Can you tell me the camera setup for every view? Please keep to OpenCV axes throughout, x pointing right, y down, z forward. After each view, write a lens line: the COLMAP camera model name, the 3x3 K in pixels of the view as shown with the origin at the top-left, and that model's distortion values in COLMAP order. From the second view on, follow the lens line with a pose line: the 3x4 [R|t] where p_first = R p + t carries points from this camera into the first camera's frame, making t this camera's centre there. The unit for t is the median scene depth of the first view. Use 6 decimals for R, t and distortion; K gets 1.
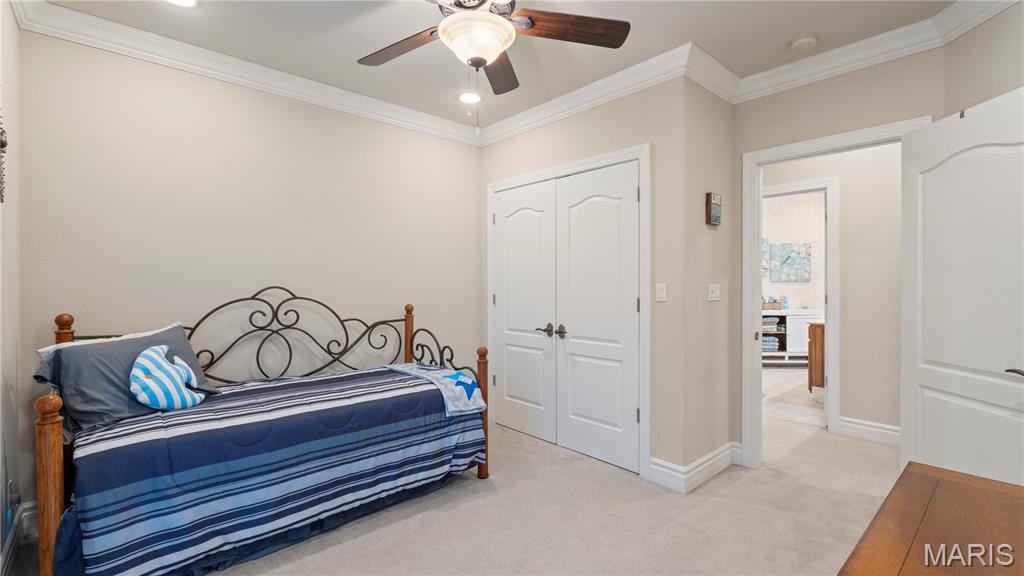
lens RADIAL K [[456.3, 0, 509.2], [0, 456.3, 286.4], [0, 0, 1]] dist [0.006286, -0.000019]
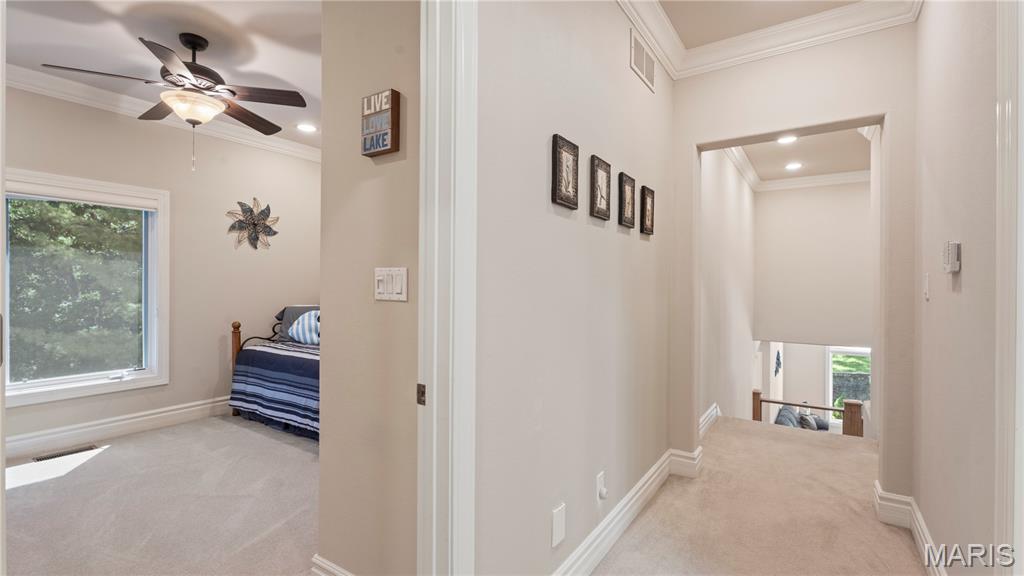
lens RADIAL K [[456.3, 0, 507.9], [0, 456.3, 288.7], [0, 0, 1]] dist [0.006286, -0.000019]
pose [[0.243403, 0.009113, -0.969882, 1.021035], [-0.008888, 0.999935, 0.007165, 0.013934], [0.969885, 0.006877, 0.243468, 1.042694]]
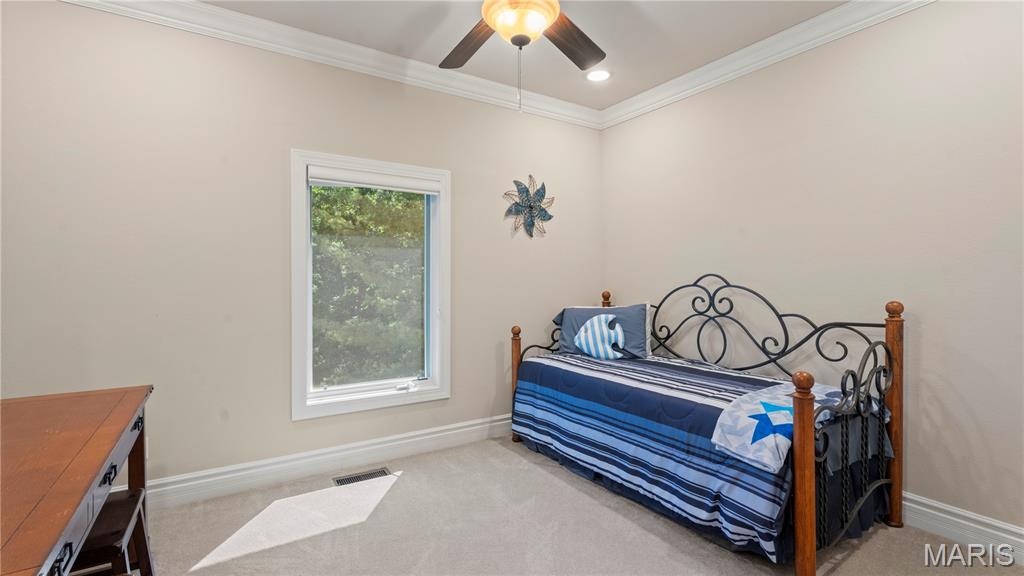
lens RADIAL K [[456.3, 0, 507.2], [0, 456.3, 286.7], [0, 0, 1]] dist [0.006286, -0.000019]
pose [[-0.153287, 0.013013, -0.988096, 0.582187], [-0.007448, 0.999870, 0.014323, 0.017940], [0.988154, 0.009554, -0.153170, 0.723806]]
